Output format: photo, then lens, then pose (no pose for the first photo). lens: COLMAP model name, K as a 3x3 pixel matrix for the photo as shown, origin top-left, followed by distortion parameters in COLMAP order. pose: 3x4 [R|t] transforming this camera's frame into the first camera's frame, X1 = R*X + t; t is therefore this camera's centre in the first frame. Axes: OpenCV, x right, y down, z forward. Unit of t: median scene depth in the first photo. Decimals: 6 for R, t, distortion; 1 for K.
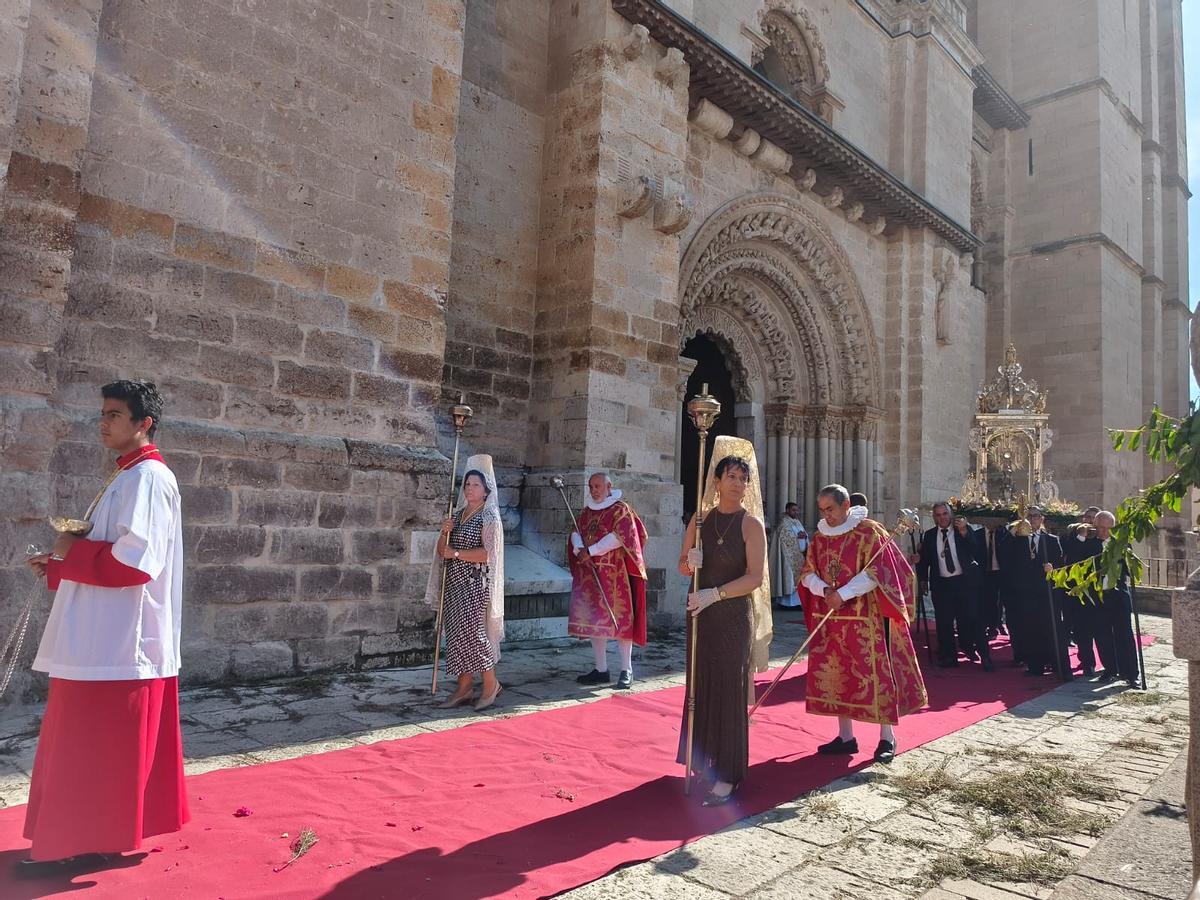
lens RADIAL K [[804.1, 0, 595.0], [0, 804.1, 446.9], [0, 0, 1]] dist [0.078240, -0.147456]
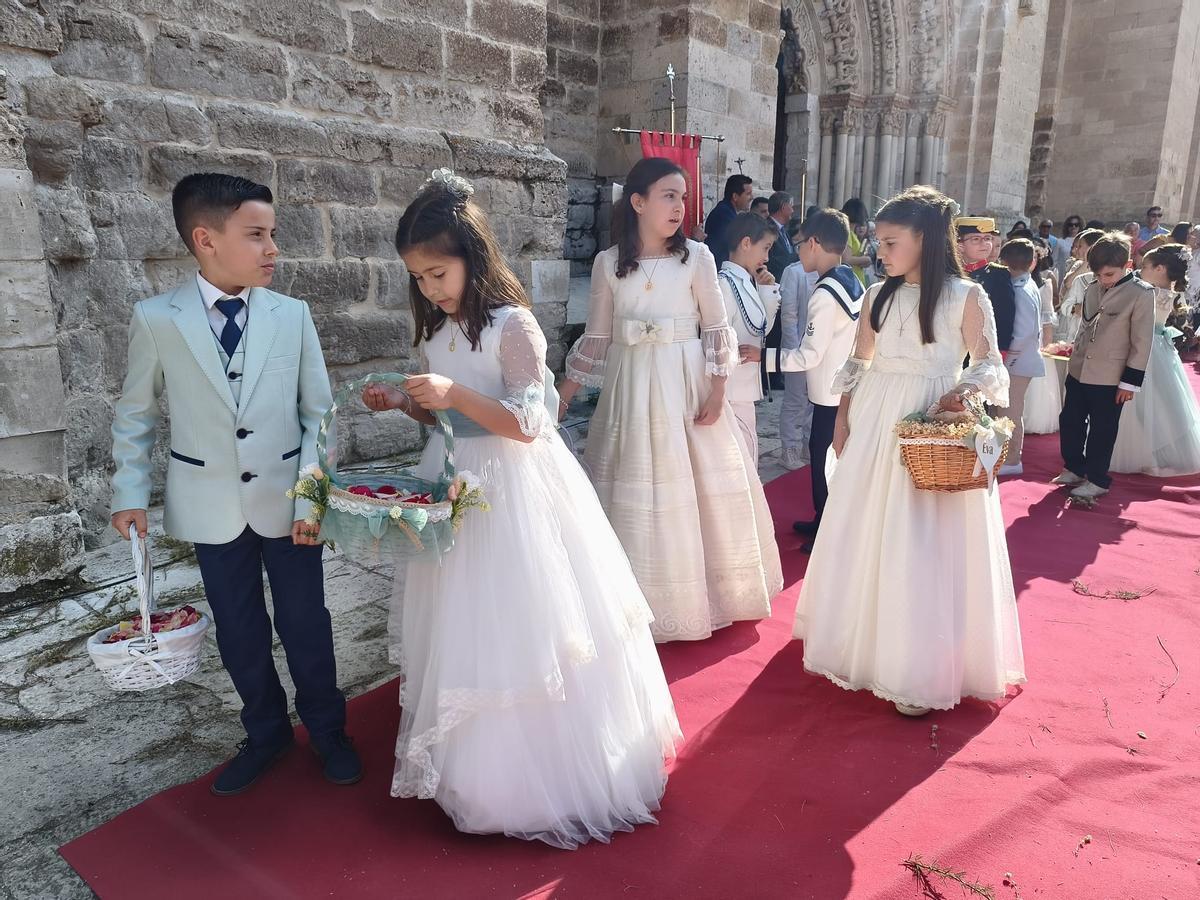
lens RADIAL K [[828.8, 0, 597.7], [0, 828.8, 443.7], [0, 0, 1]] dist [-0.010261, -0.002193]
pose [[0.995777, -0.061065, 0.068554, -0.161339], [0.036403, 0.948130, 0.315792, 0.016965], [-0.084282, -0.311963, 0.946349, 0.138370]]
